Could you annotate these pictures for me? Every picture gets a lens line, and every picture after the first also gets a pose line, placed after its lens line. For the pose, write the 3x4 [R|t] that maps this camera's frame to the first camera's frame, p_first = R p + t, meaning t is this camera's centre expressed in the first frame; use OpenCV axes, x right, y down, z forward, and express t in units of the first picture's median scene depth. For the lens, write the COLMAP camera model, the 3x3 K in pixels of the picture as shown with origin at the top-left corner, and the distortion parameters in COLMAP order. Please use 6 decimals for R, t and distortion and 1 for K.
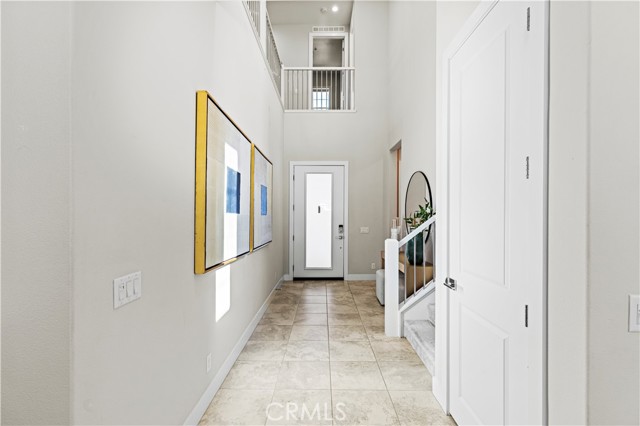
lens RADIAL K [[289.8, 0, 319.3], [0, 289.8, 214.3], [0, 0, 1]] dist [0.004116, -0.001778]
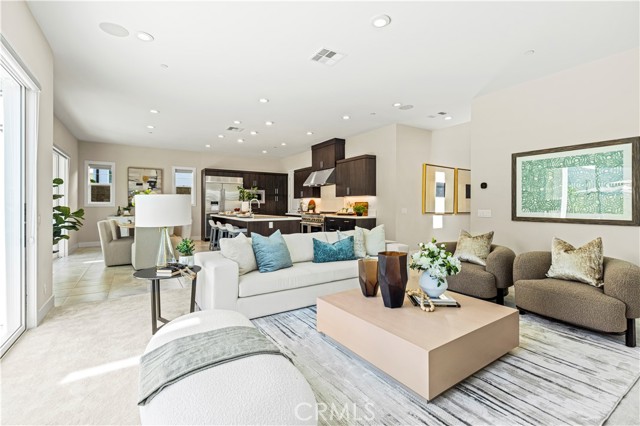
lens RADIAL K [[289.8, 0, 319.2], [0, 289.8, 204.0], [0, 0, 1]] dist [0.004116, -0.001778]
pose [[0.544439, -0.006150, -0.838778, 1.210780], [0.004462, 0.999980, -0.004436, 0.060356], [0.838788, -0.001327, 0.544456, -1.314830]]
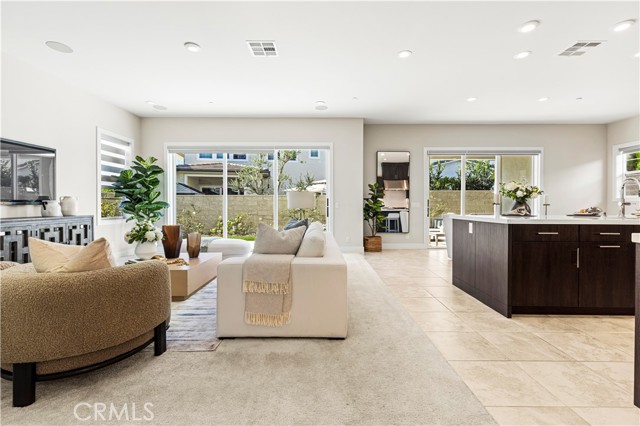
lens RADIAL K [[284.0, 0, 320.4], [0, 284.0, 207.3], [0, 0, 1]] dist [-0.001014, 0.000208]
pose [[-0.999943, -0.005377, -0.009218, 0.006761], [-0.005432, 0.999967, 0.006016, 0.107907], [0.009186, 0.006066, -0.999939, 0.553354]]
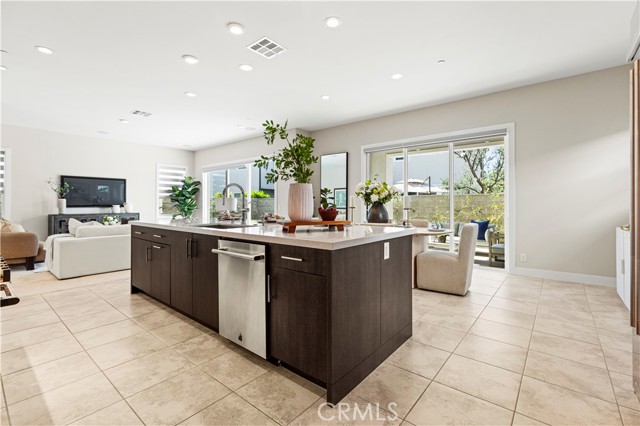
lens RADIAL K [[289.8, 0, 321.5], [0, 289.8, 199.4], [0, 0, 1]] dist [0.004116, -0.001778]
pose [[-0.780956, 0.007088, 0.624545, -1.971550], [-0.004047, 0.999857, -0.016408, 0.073639], [-0.624572, -0.015341, -0.780816, 0.141640]]
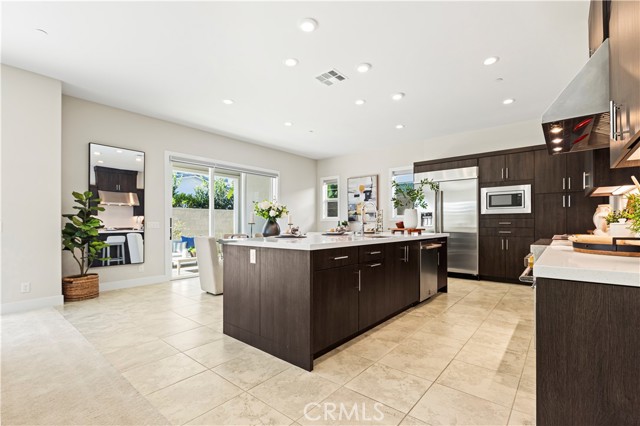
lens RADIAL K [[289.8, 0, 316.4], [0, 289.8, 222.1], [0, 0, 1]] dist [0.004116, -0.001778]
pose [[-0.635070, -0.008297, -0.772410, -0.052156], [0.000785, 0.999935, -0.011387, 0.102054], [0.772454, -0.007838, -0.635023, 0.139548]]
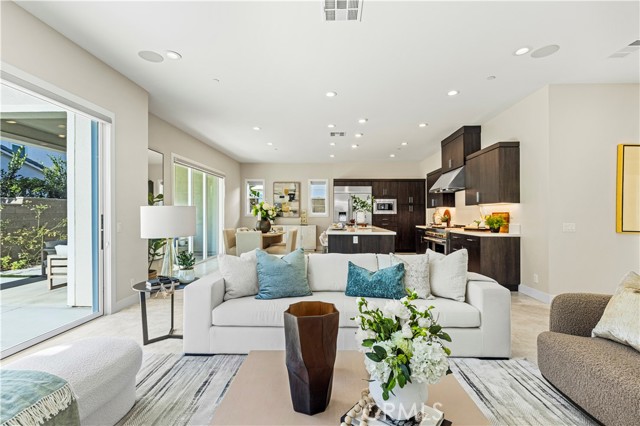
lens RADIAL K [[289.8, 0, 324.9], [0, 289.8, 212.6], [0, 0, 1]] dist [0.004116, -0.001778]
pose [[-0.020273, -0.012250, -0.999719, 1.066650], [-0.000964, 0.999925, -0.012233, 0.057684], [0.999794, 0.000715, -0.020284, -0.672078]]
